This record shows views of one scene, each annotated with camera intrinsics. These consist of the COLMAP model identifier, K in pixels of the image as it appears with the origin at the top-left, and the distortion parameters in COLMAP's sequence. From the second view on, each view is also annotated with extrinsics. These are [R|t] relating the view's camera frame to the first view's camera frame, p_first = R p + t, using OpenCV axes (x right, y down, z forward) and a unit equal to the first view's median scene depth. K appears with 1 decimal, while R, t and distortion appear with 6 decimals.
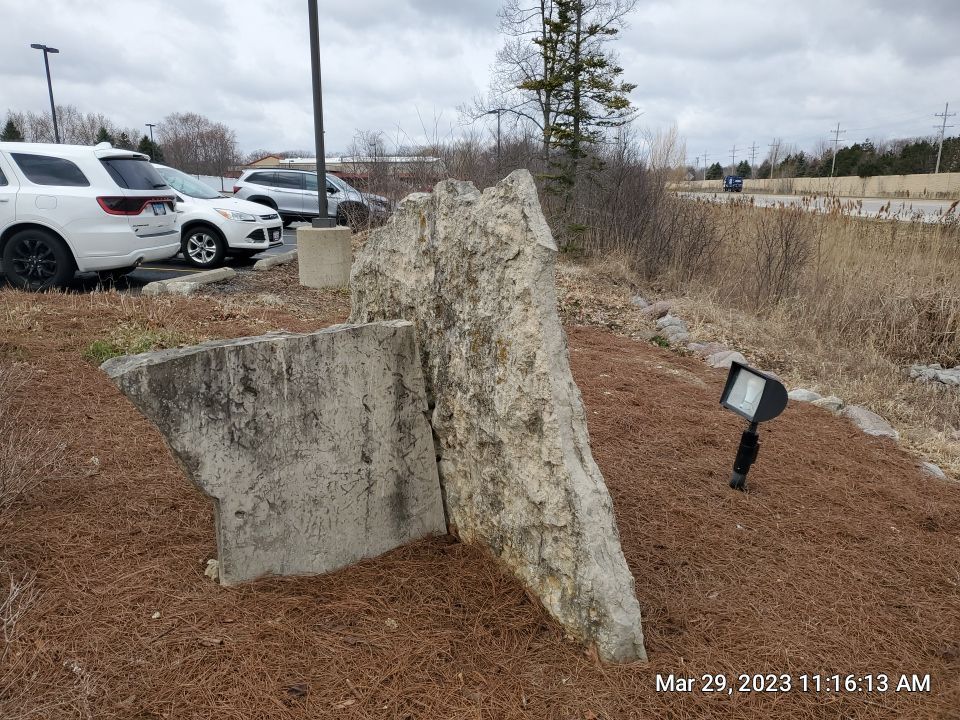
lens RADIAL K [[719.0, 0, 479.7], [0, 719.0, 359.9], [0, 0, 1]] dist [0.006471, 0.017480]
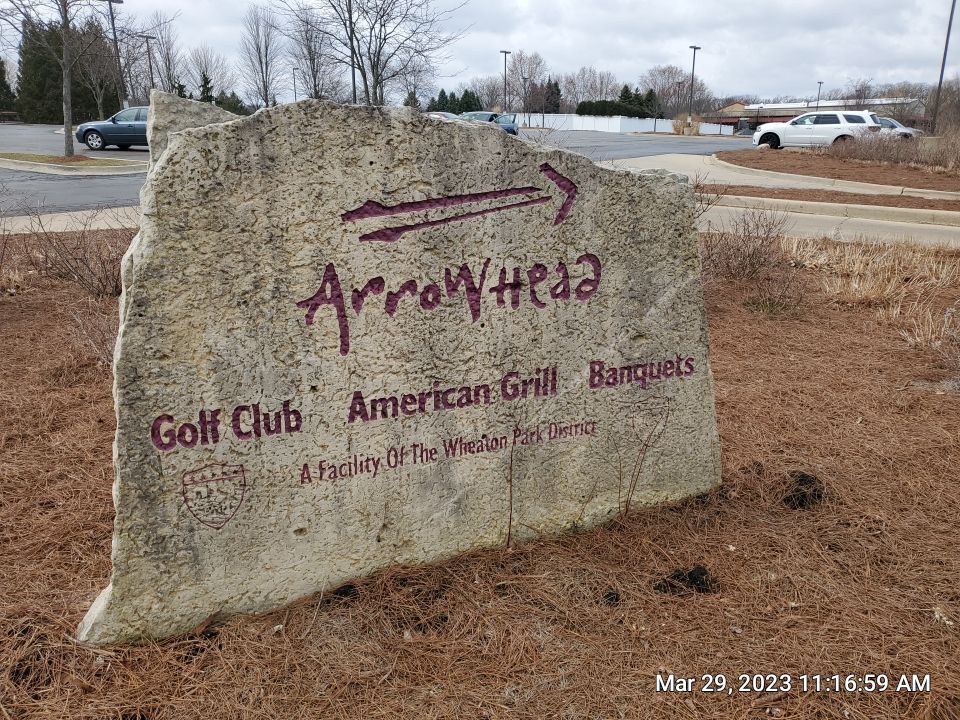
lens RADIAL K [[719.0, 0, 488.6], [0, 719.0, 364.1], [0, 0, 1]] dist [0.006471, 0.017480]
pose [[0.852584, 0.158547, -0.497959, -0.107518], [-0.120952, 0.986861, 0.107122, 0.491944], [0.508401, -0.031101, 0.860559, -1.939494]]
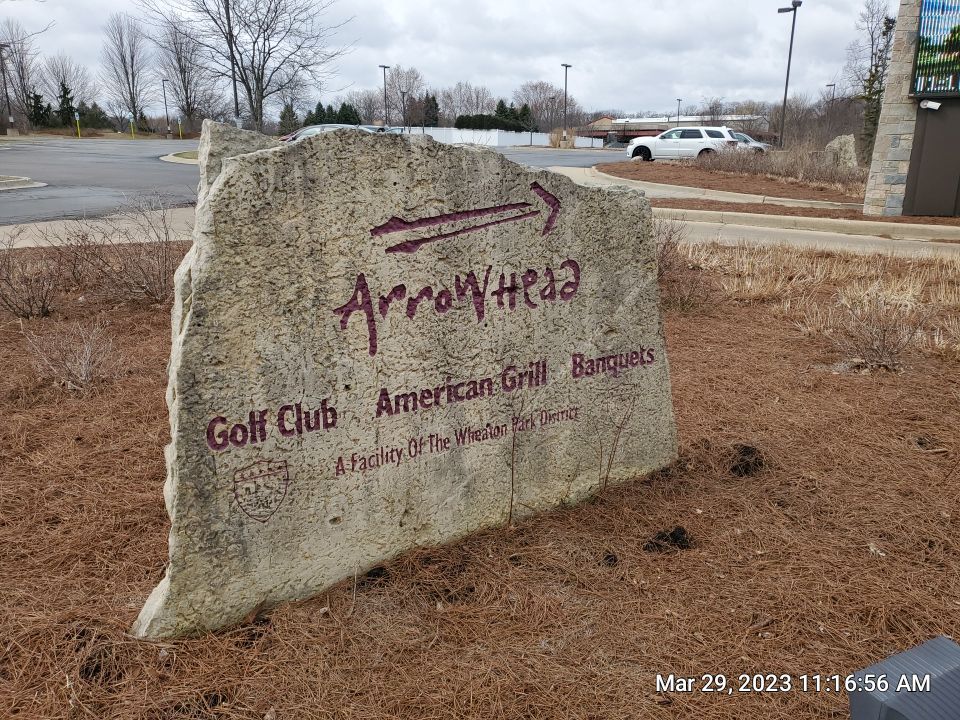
lens RADIAL K [[719.0, 0, 480.0], [0, 719.0, 351.0], [0, 0, 1]] dist [0.006471, 0.017480]
pose [[0.922330, 0.104398, -0.372032, -0.126707], [-0.088517, 0.994292, 0.059565, 0.497449], [0.376127, -0.022008, 0.926307, -1.974916]]
